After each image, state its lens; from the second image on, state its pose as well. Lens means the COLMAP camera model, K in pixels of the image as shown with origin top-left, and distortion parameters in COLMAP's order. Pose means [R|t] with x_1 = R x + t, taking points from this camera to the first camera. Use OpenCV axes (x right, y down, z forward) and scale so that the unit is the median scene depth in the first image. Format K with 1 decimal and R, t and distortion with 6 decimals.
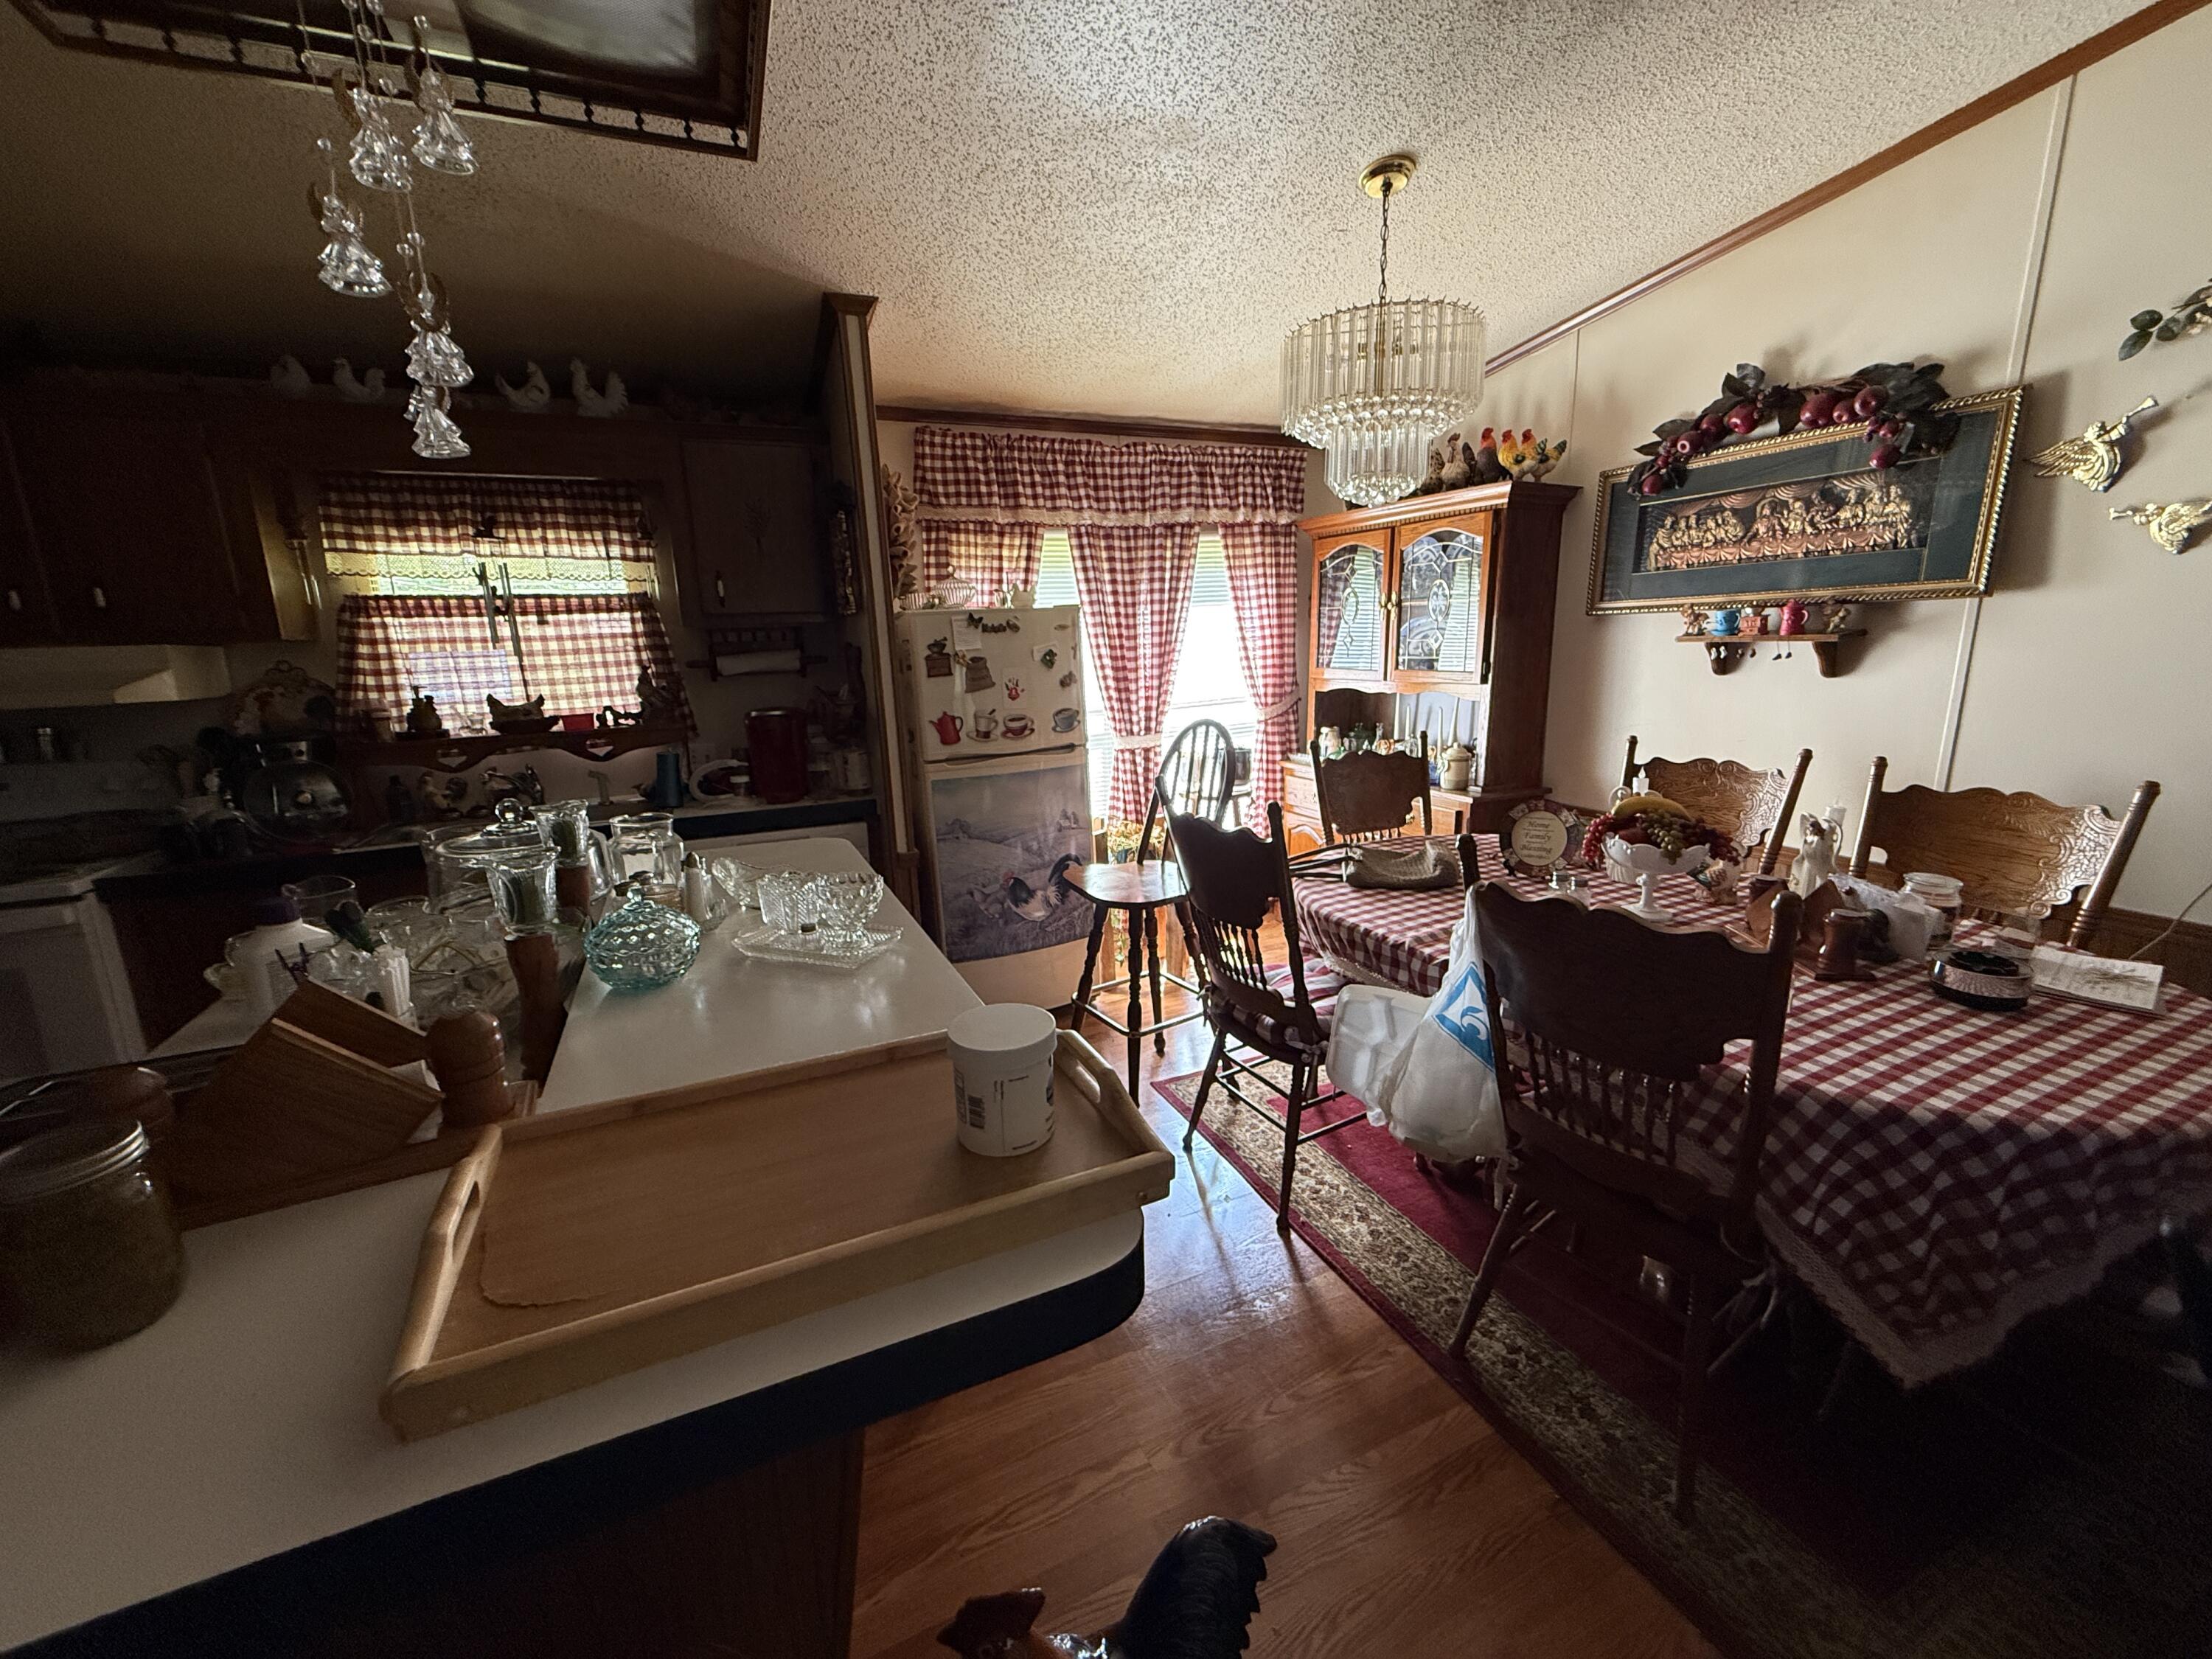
lens RADIAL K [[881.5, 0, 1100.8], [0, 881.5, 827.7], [0, 0, 1]] dist [0.001866, -0.000638]
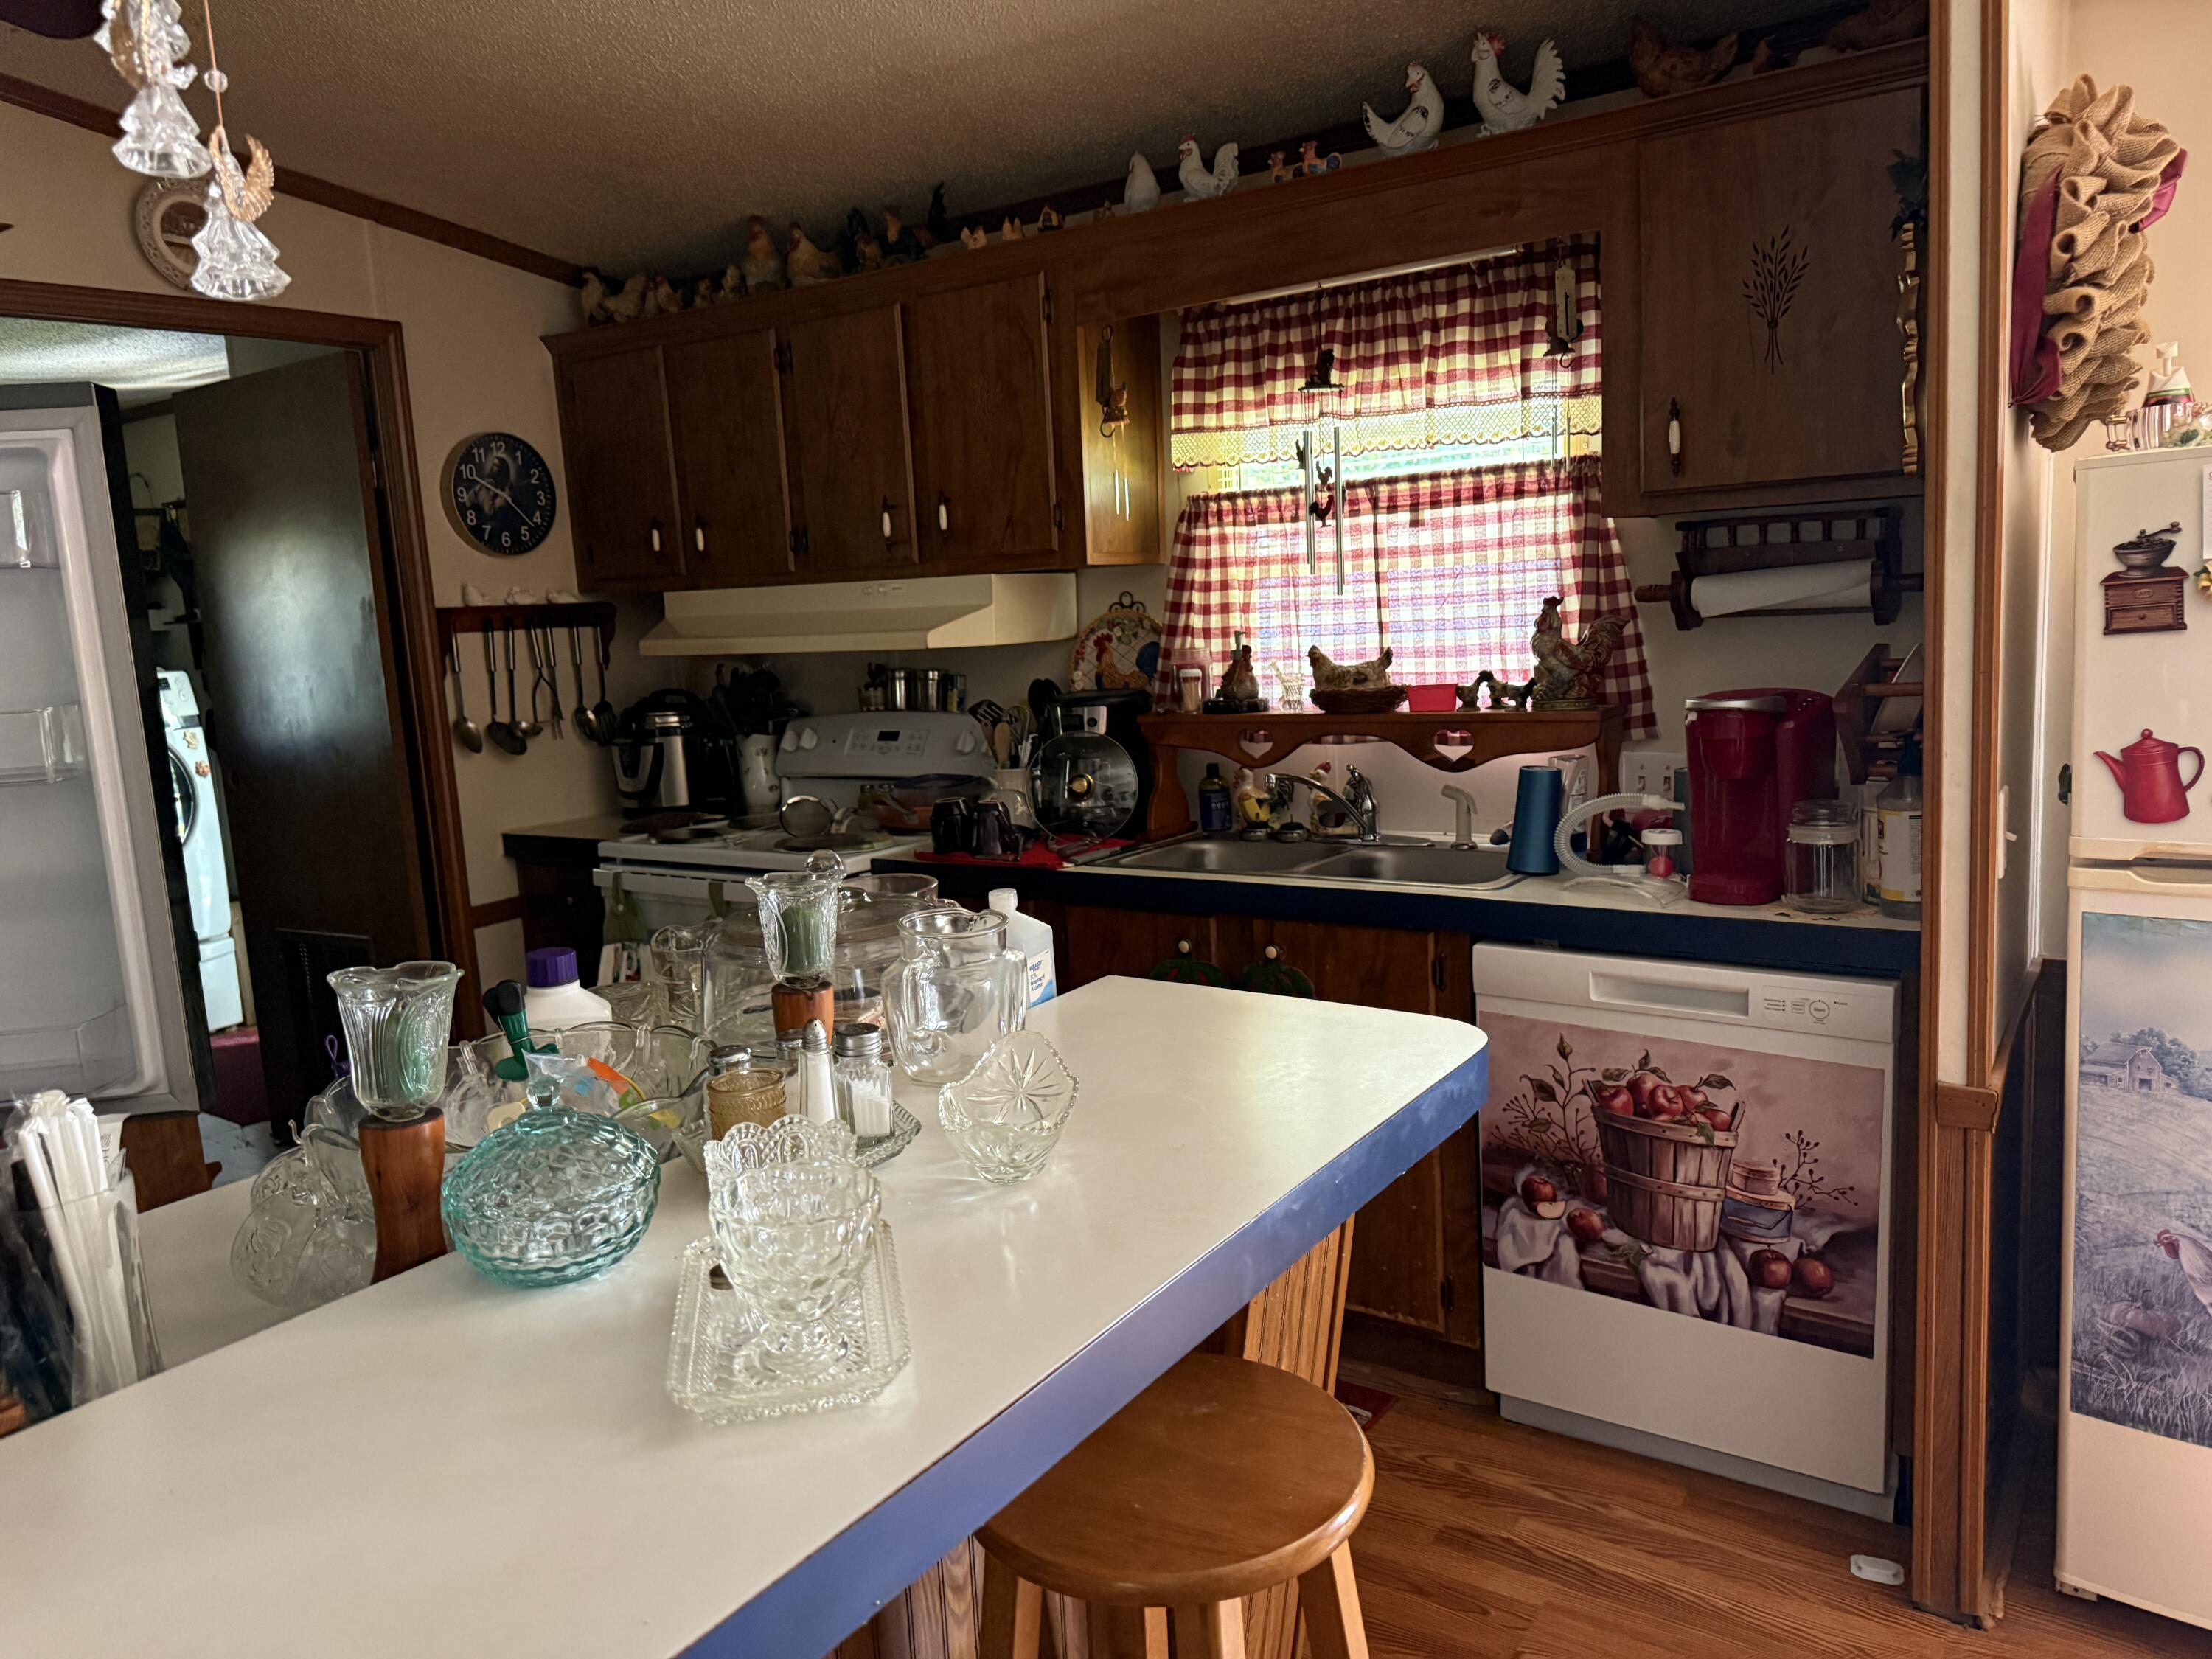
lens RADIAL K [[1603.0, 0, 1061.5], [0, 1603.0, 823.3], [0, 0, 1]] dist [0.134492, -0.144442]
pose [[0.497500, 0.127696, -0.858014, 0.189677], [-0.146348, 0.987283, 0.062078, -0.072809], [0.855030, 0.094685, 0.509862, 0.289005]]
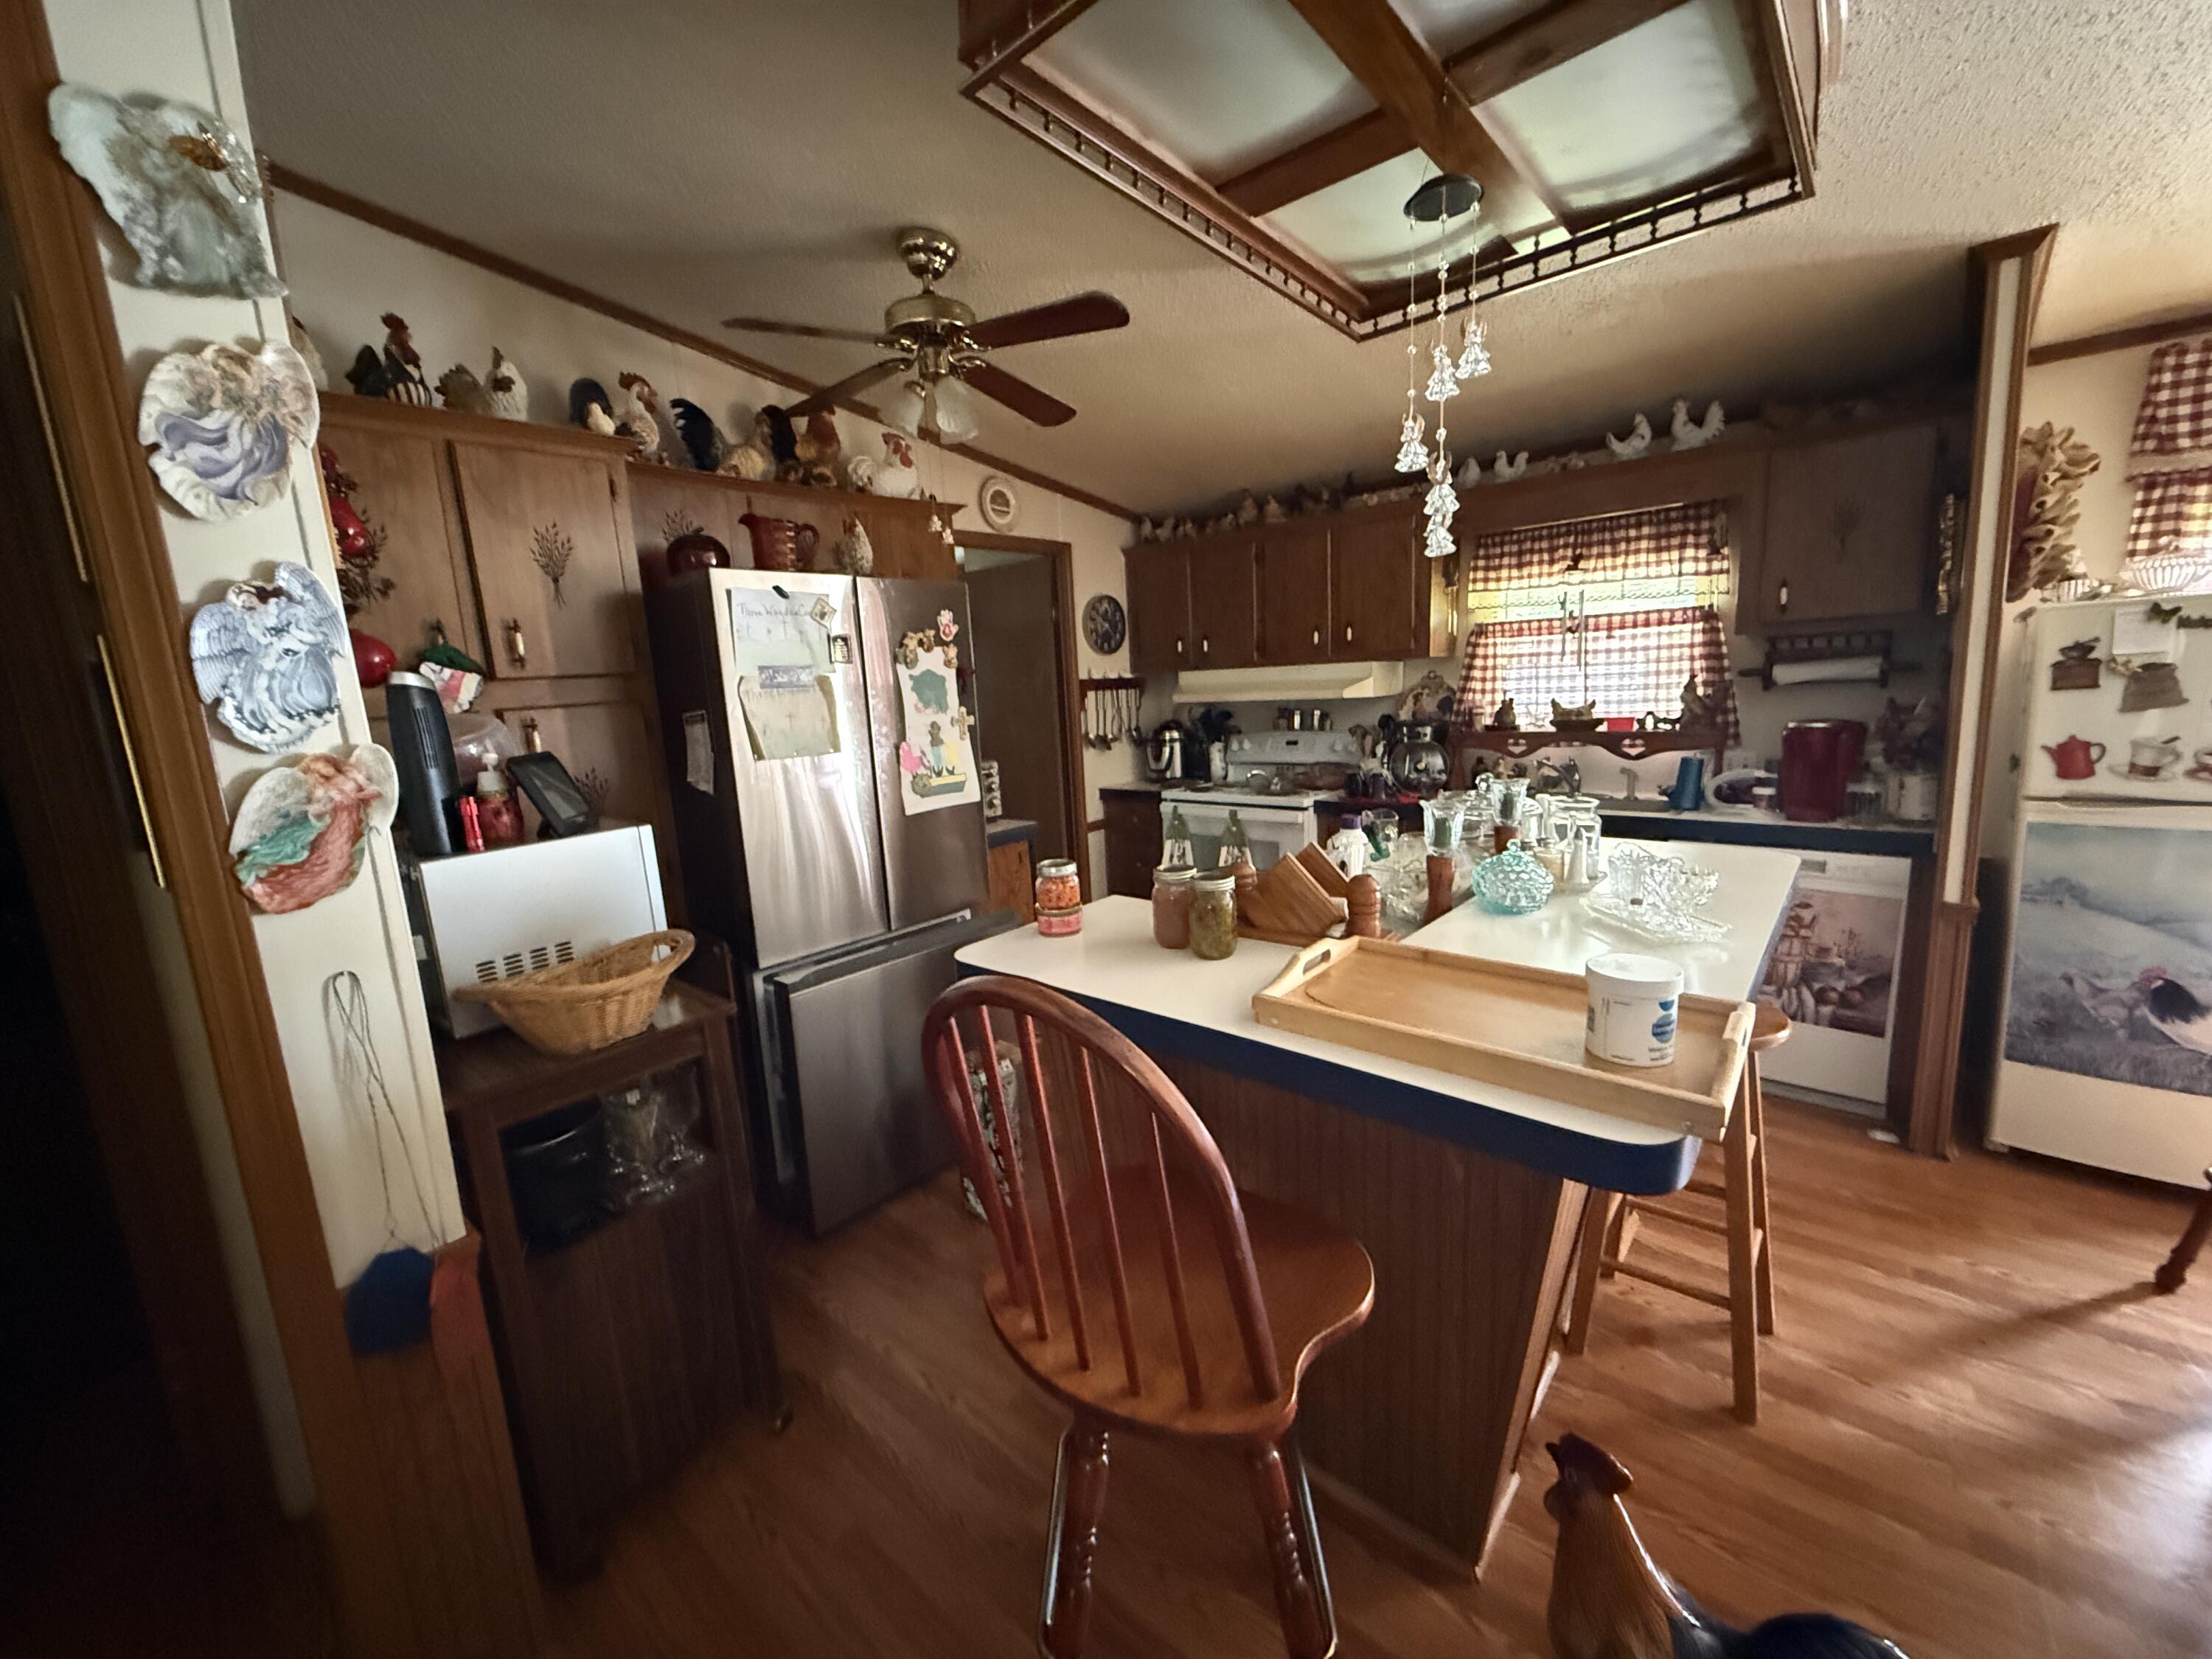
lens RADIAL K [[881.5, 0, 1100.8], [0, 881.5, 827.7], [0, 0, 1]] dist [0.001866, -0.000638]
pose [[0.405136, 0.157950, -0.900509, 0.185522], [-0.160096, 0.982001, 0.100218, 0.004675], [0.900130, 0.103566, 0.423131, -0.070088]]
